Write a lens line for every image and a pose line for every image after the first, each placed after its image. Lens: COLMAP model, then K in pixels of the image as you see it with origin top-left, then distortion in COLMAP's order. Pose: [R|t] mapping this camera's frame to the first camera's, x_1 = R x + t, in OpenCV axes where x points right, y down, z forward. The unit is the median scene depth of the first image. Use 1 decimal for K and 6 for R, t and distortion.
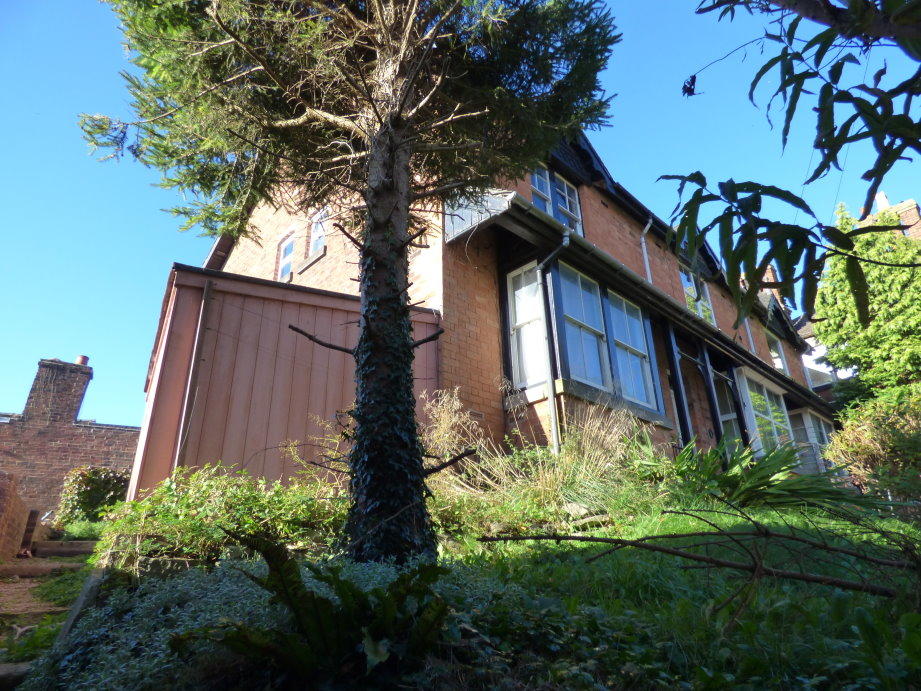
lens RADIAL K [[559.8, 0, 461.4], [0, 559.8, 345.7], [0, 0, 1]] dist [0.002839, -0.000088]
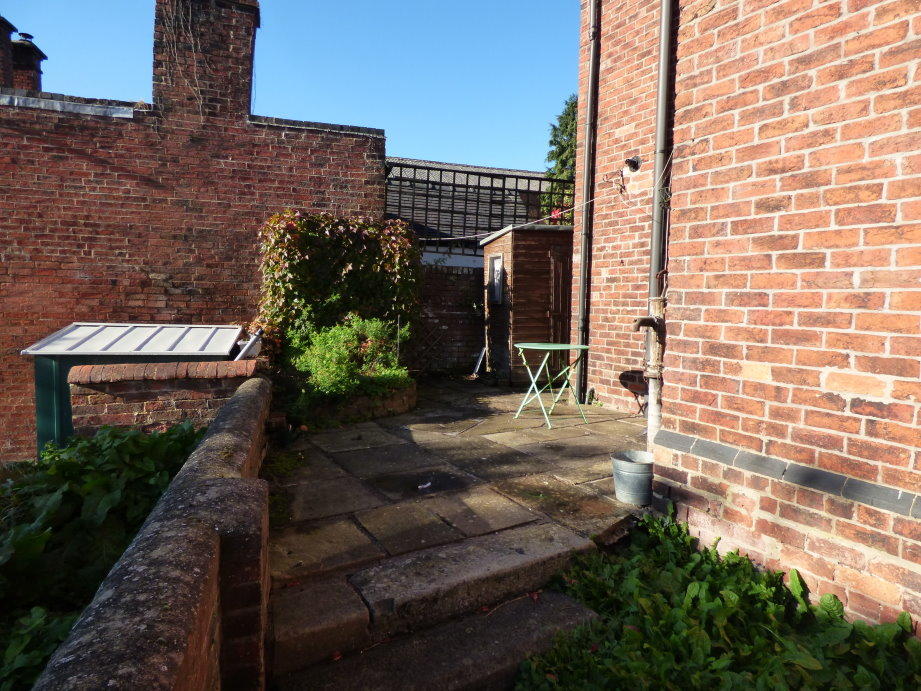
lens RADIAL K [[559.8, 0, 461.3], [0, 559.8, 344.1], [0, 0, 1]] dist [0.002839, -0.000088]
pose [[0.972363, 0.072609, -0.221899, -0.397385], [0.040781, 0.882982, 0.467632, 0.092761], [0.229887, -0.463757, 0.855618, 0.545796]]
